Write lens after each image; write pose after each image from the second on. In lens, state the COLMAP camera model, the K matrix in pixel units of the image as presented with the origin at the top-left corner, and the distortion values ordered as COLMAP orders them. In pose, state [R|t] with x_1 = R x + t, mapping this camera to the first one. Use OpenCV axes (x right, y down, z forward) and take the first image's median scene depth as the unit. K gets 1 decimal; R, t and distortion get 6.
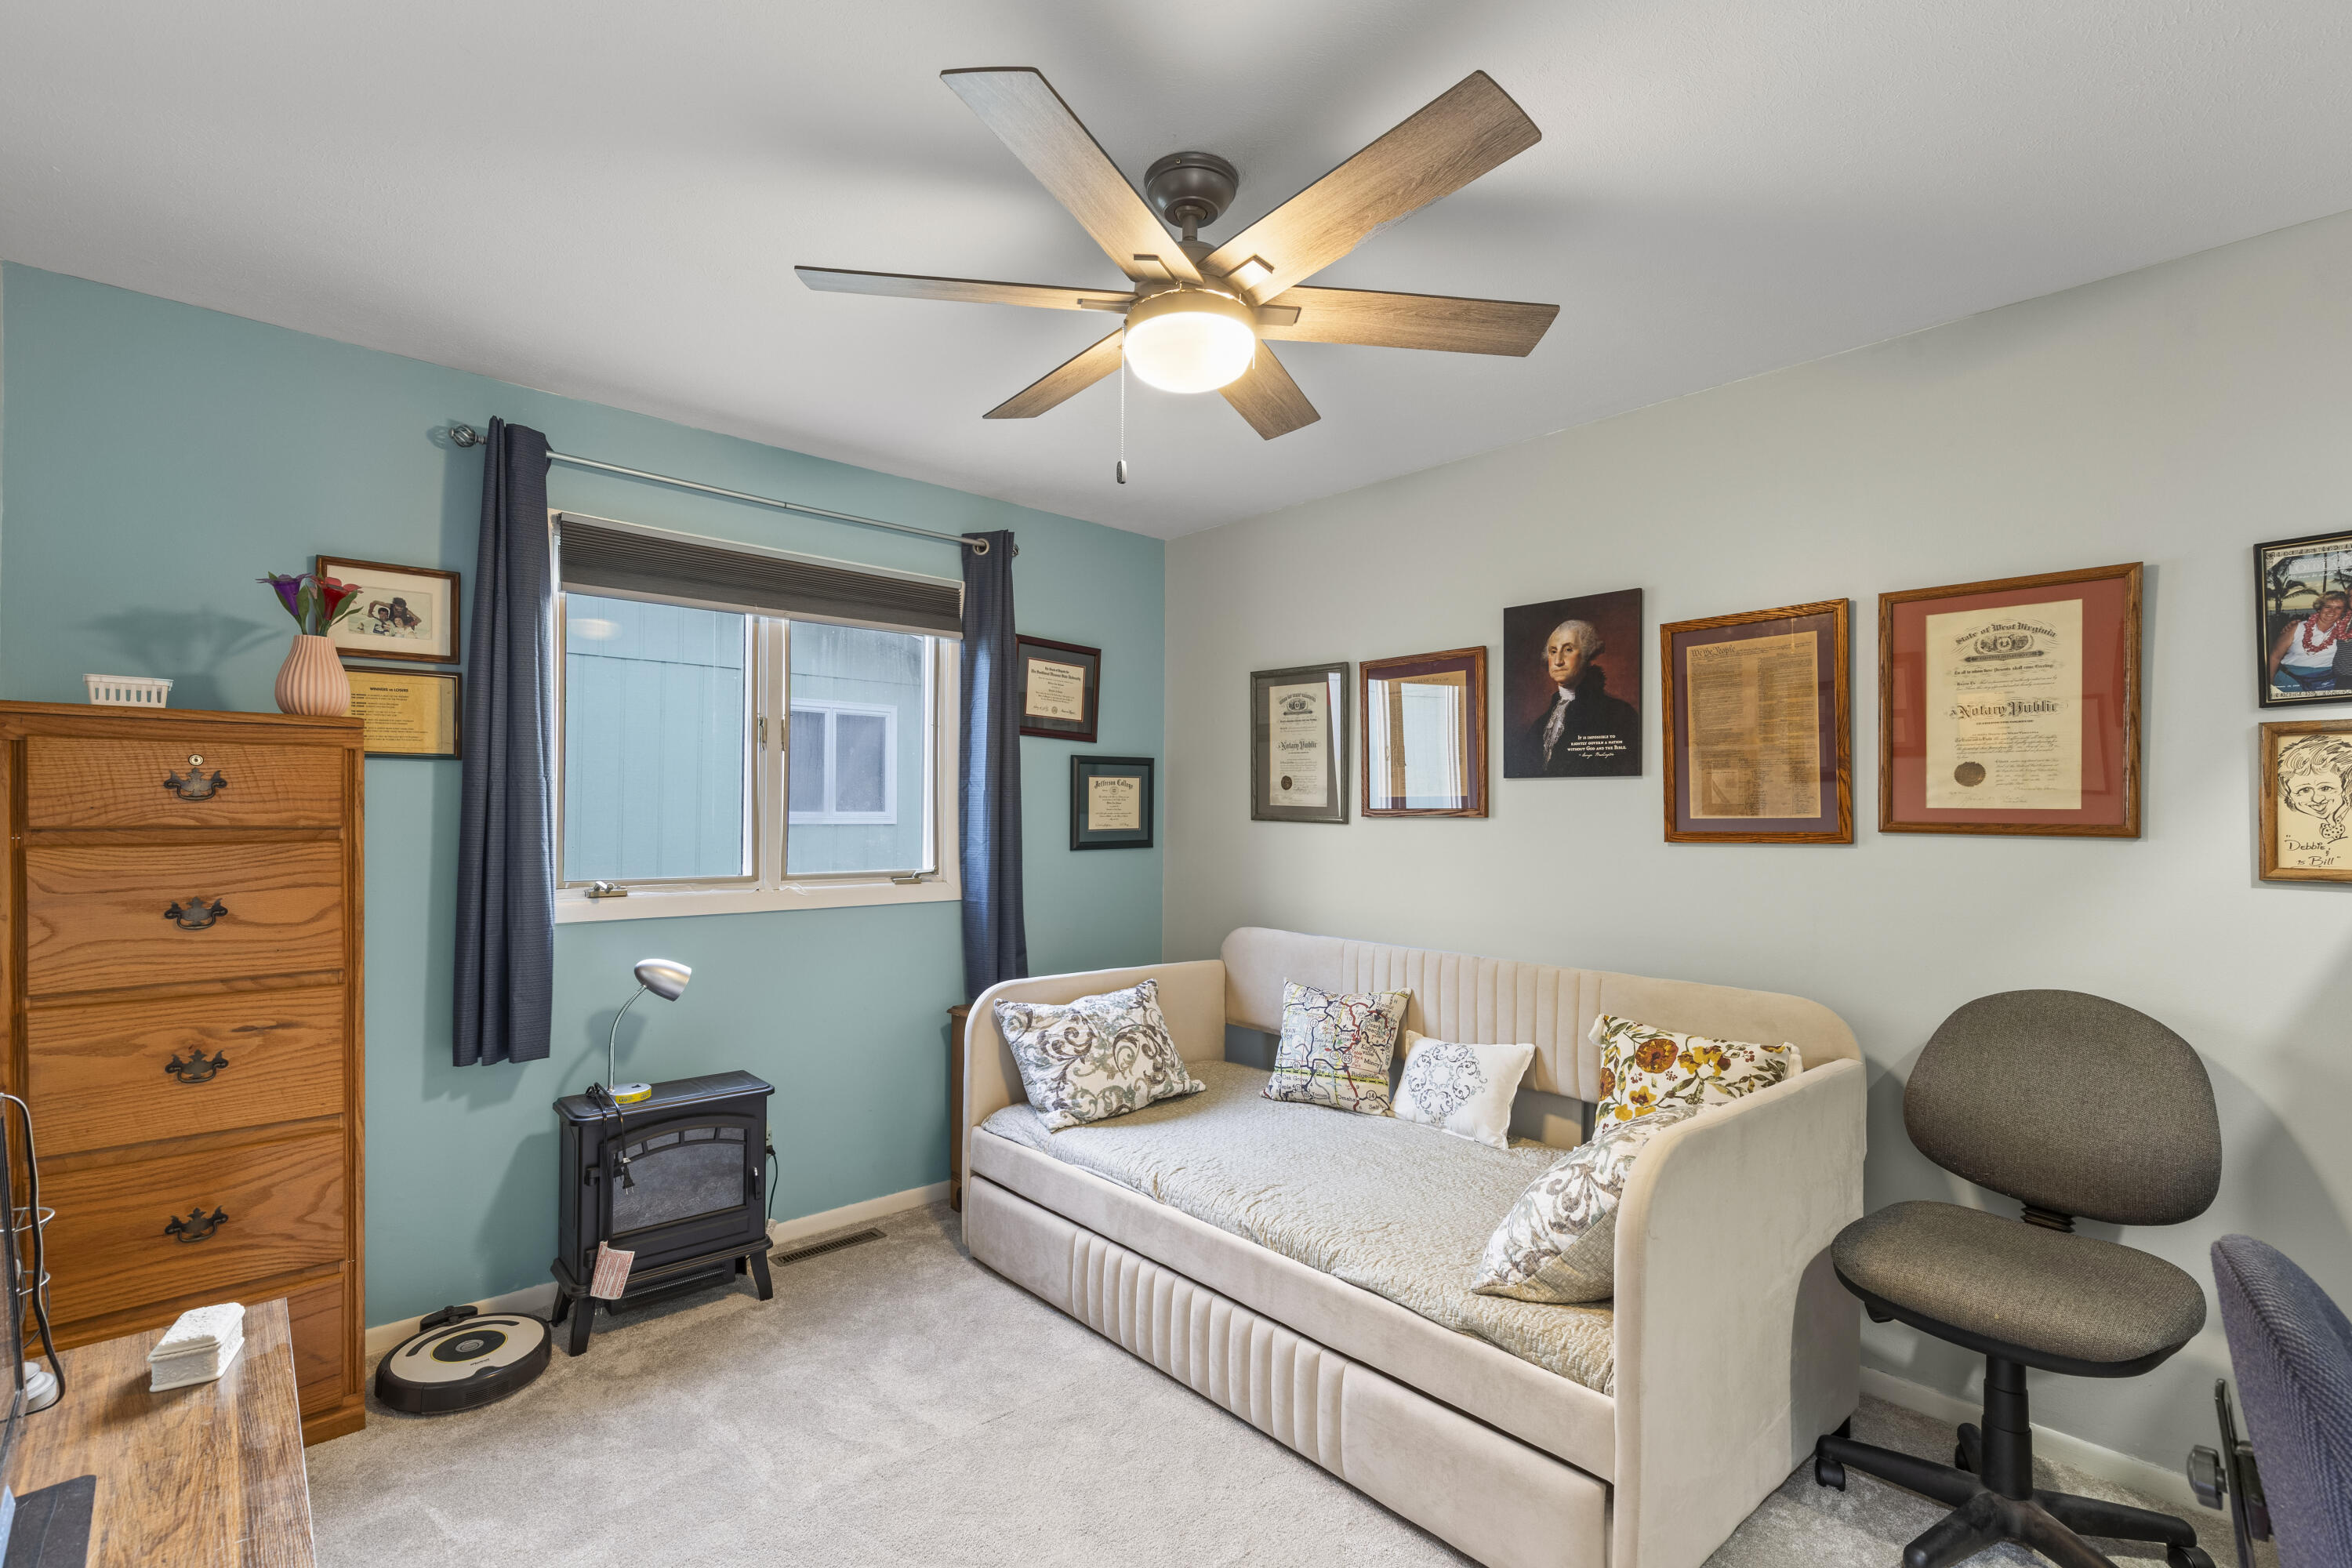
lens RADIAL K [[1052.2, 0, 1172.9], [0, 1052.2, 800.2], [0, 0, 1]] dist [0.006423, -0.001685]
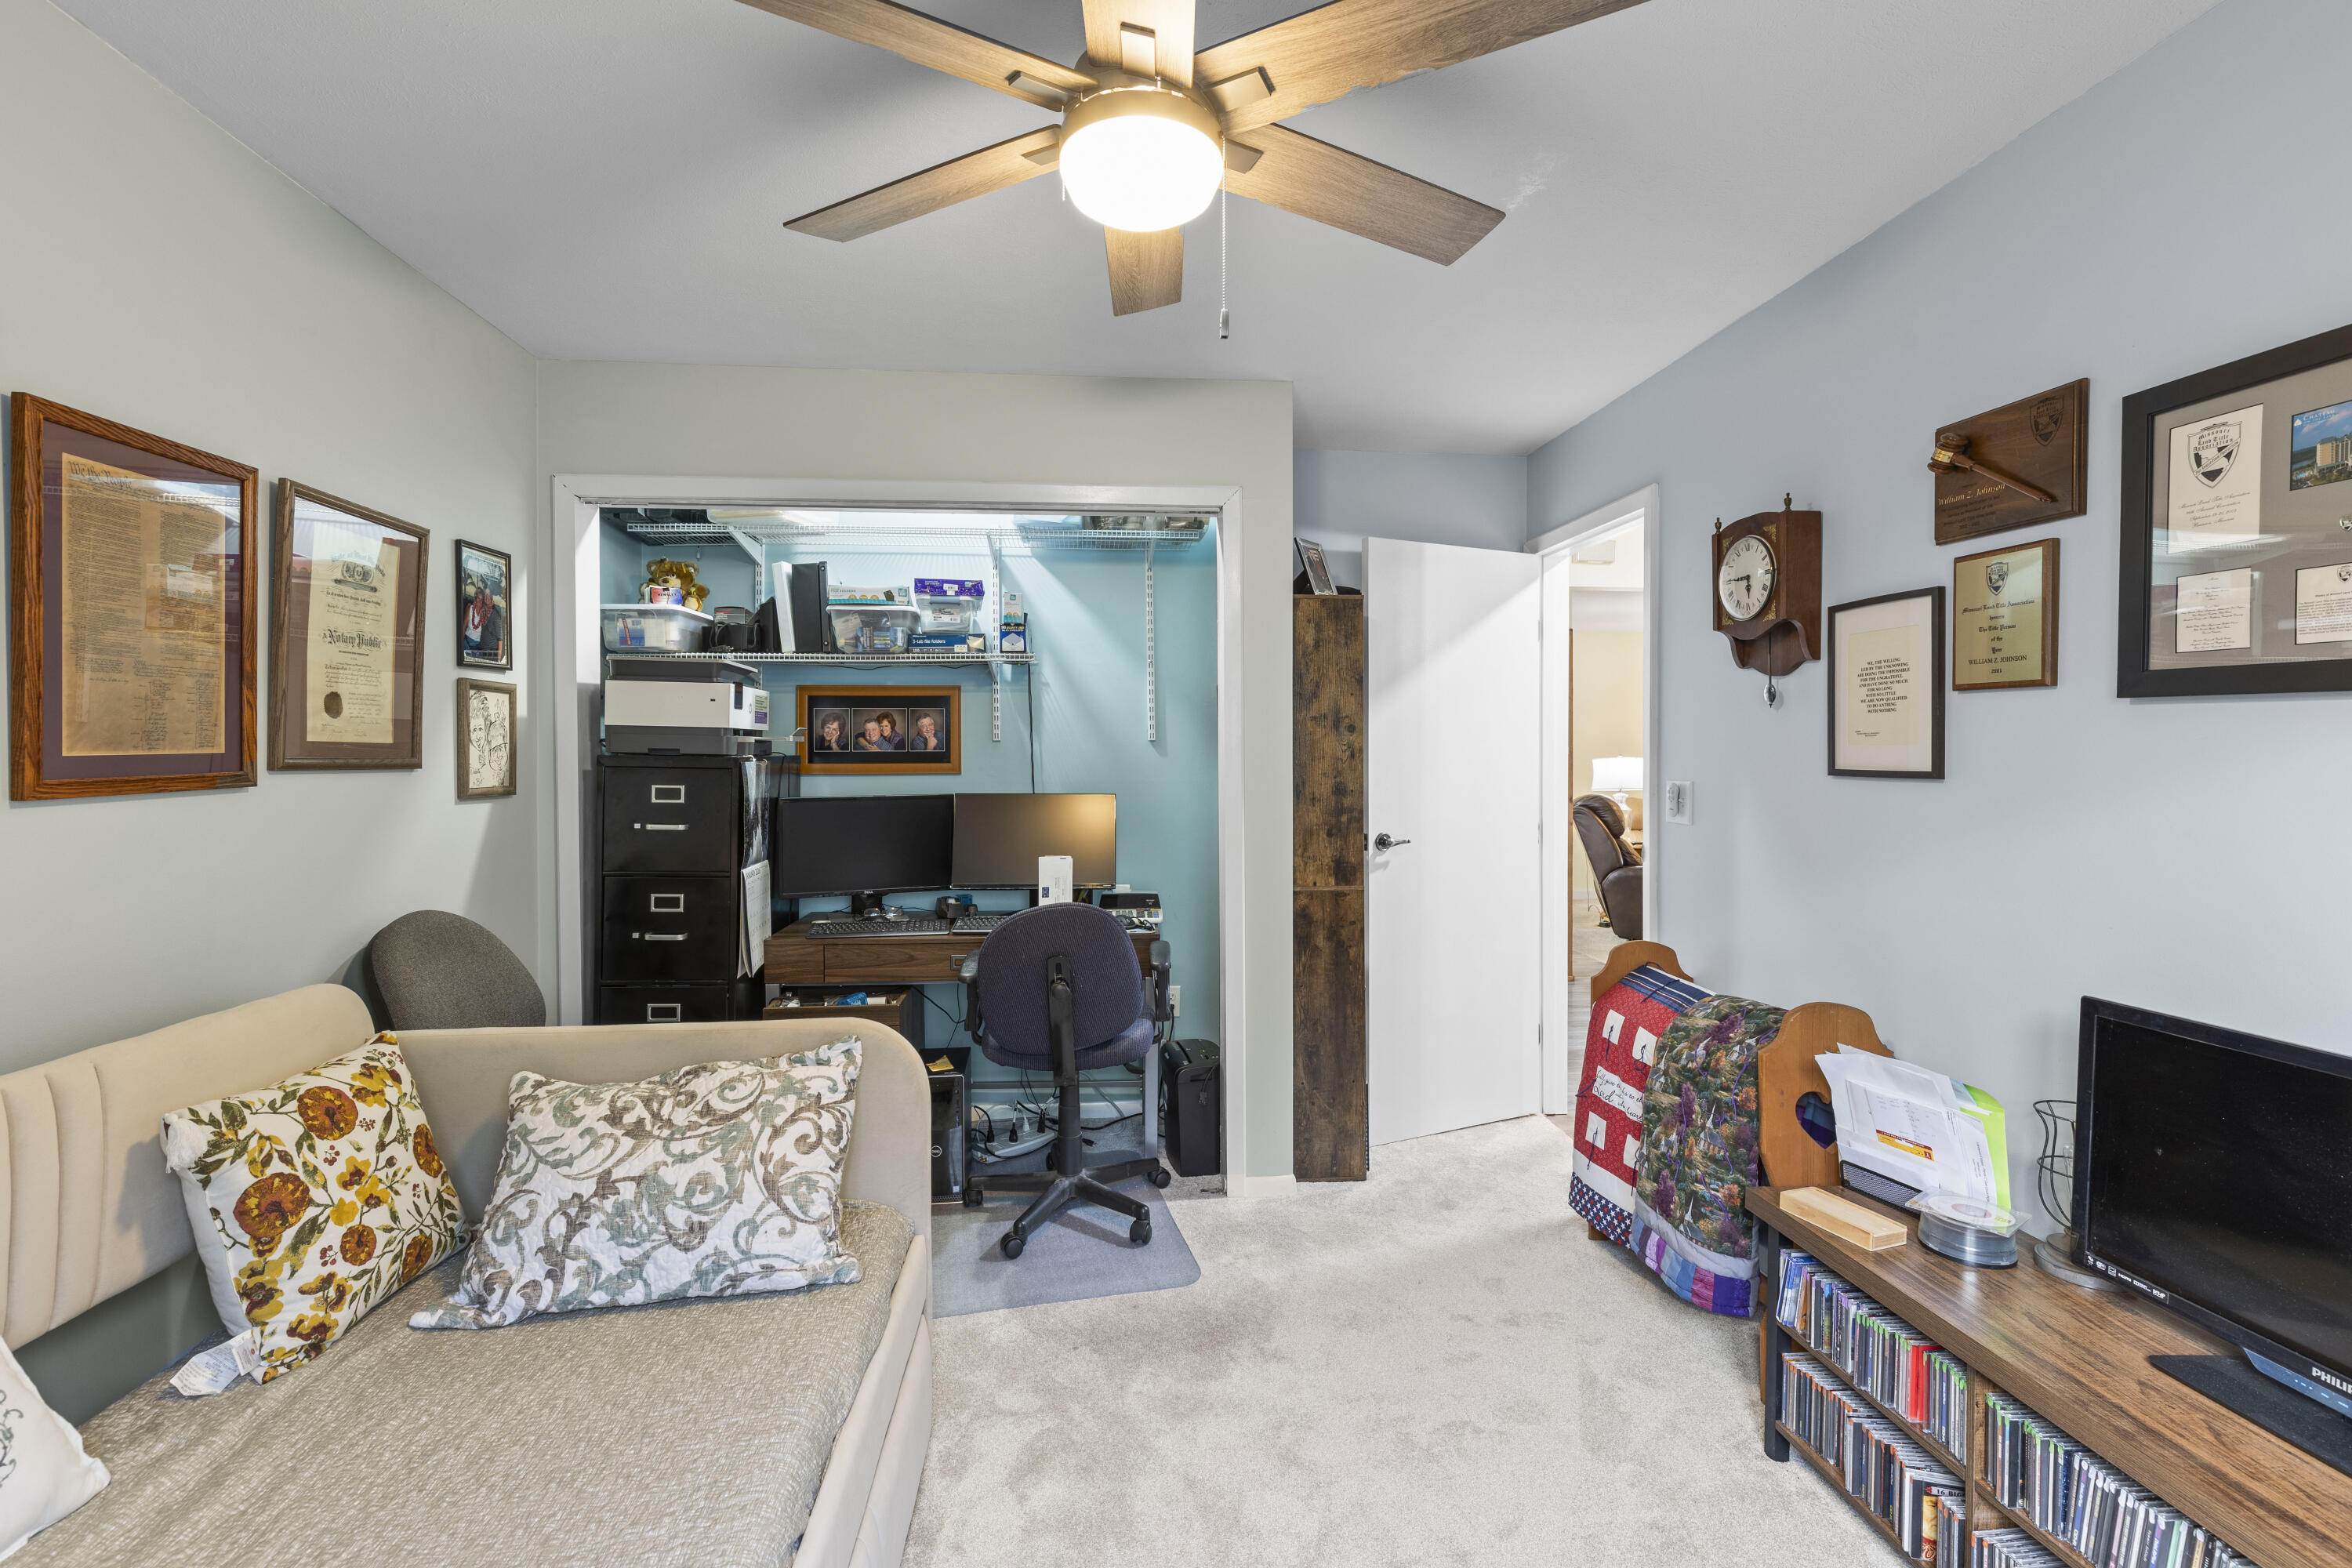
lens RADIAL K [[1052.2, 0, 1173.2], [0, 1052.2, 766.7], [0, 0, 1]] dist [0.006423, -0.001685]
pose [[-0.798445, -0.013060, 0.601926, -0.372002], [-0.011730, 0.999912, 0.006136, 0.014236], [-0.601953, -0.002162, -0.798528, 1.238970]]
